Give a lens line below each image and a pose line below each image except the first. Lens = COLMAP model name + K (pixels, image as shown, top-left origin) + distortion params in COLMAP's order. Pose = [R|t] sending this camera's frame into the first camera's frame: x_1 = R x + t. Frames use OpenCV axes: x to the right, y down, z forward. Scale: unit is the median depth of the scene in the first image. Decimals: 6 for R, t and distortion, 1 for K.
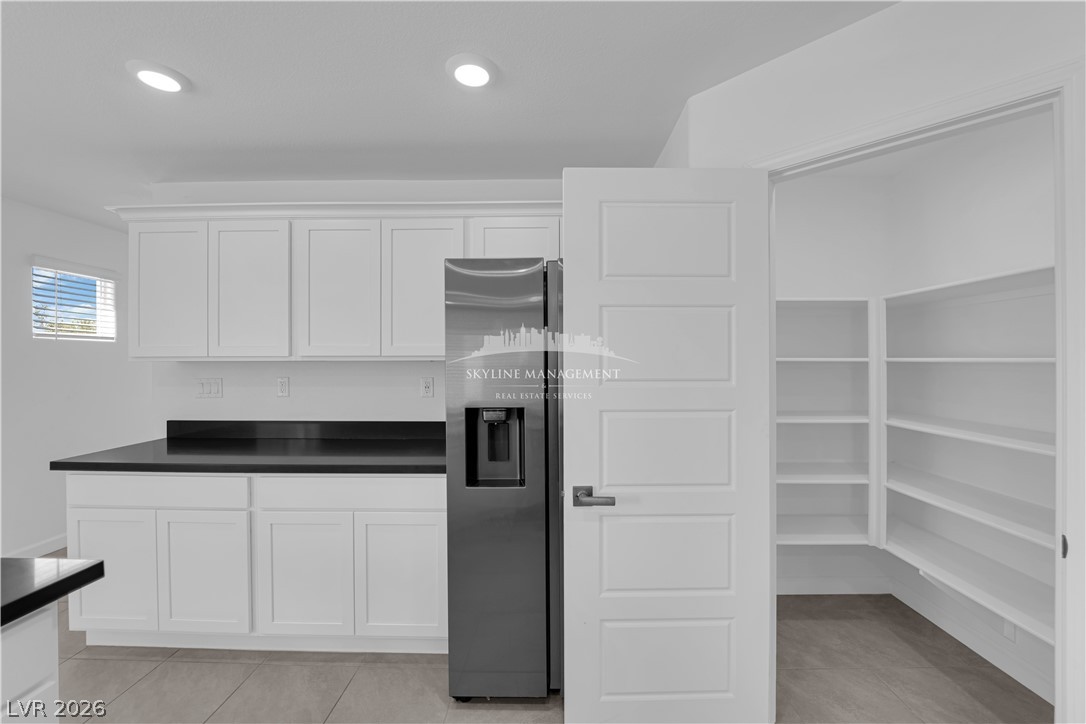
lens RADIAL K [[438.0, 0, 546.3], [0, 438.0, 361.3], [0, 0, 1]] dist [-0.011611, -0.002261]
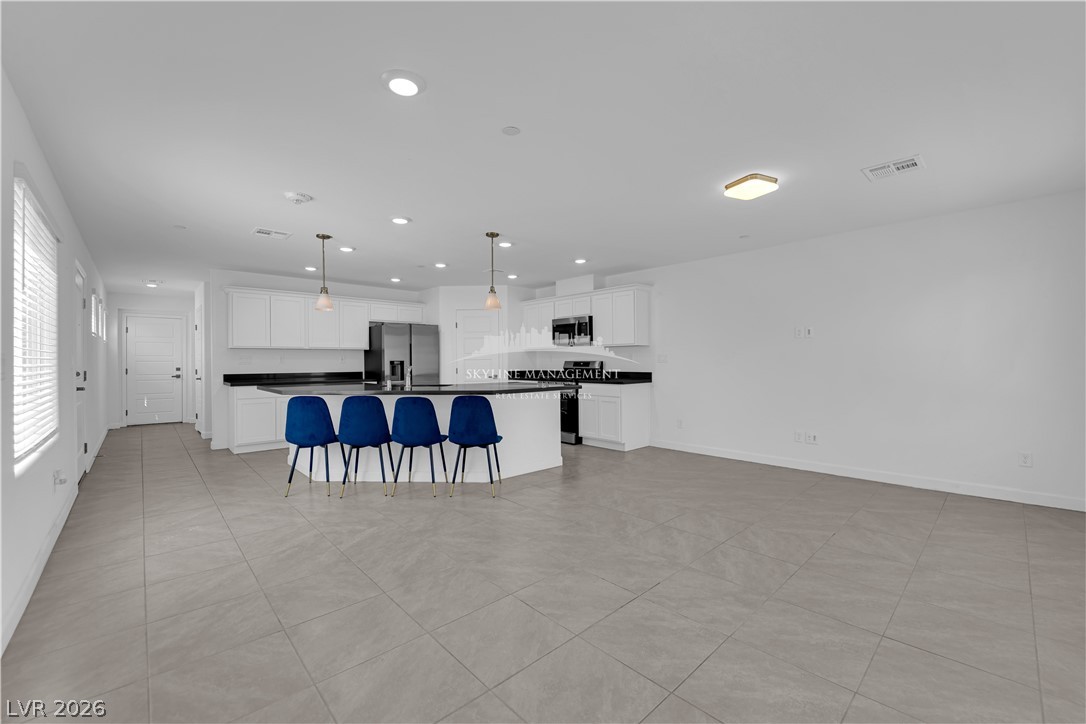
lens RADIAL K [[438.0, 0, 545.4], [0, 438.0, 364.1], [0, 0, 1]] dist [-0.011611, -0.002261]
pose [[0.720348, -0.007540, 0.693572, -1.621036], [0.004896, 0.999971, 0.005787, 0.101194], [-0.693595, -0.000773, 0.720364, -2.377509]]
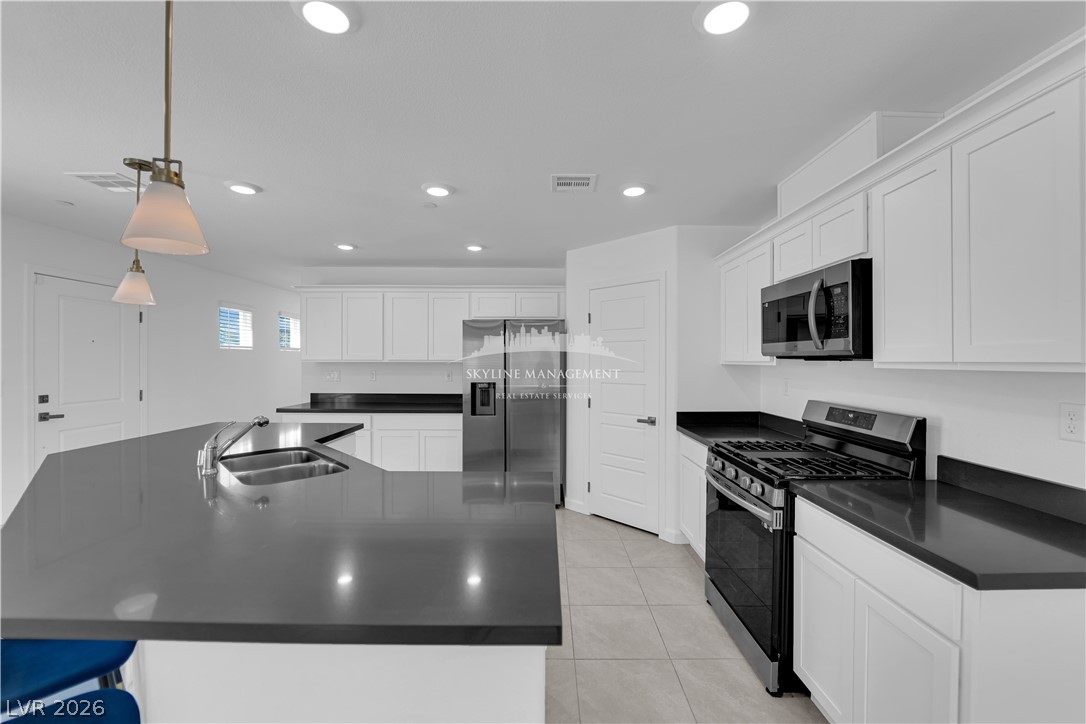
lens RADIAL K [[438.0, 0, 546.3], [0, 438.0, 360.5], [0, 0, 1]] dist [-0.011611, -0.002261]
pose [[0.999812, 0.004389, 0.018892, 0.154842], [-0.004403, 0.999990, 0.000698, -0.015944], [-0.018888, -0.000781, 0.999821, -1.202419]]
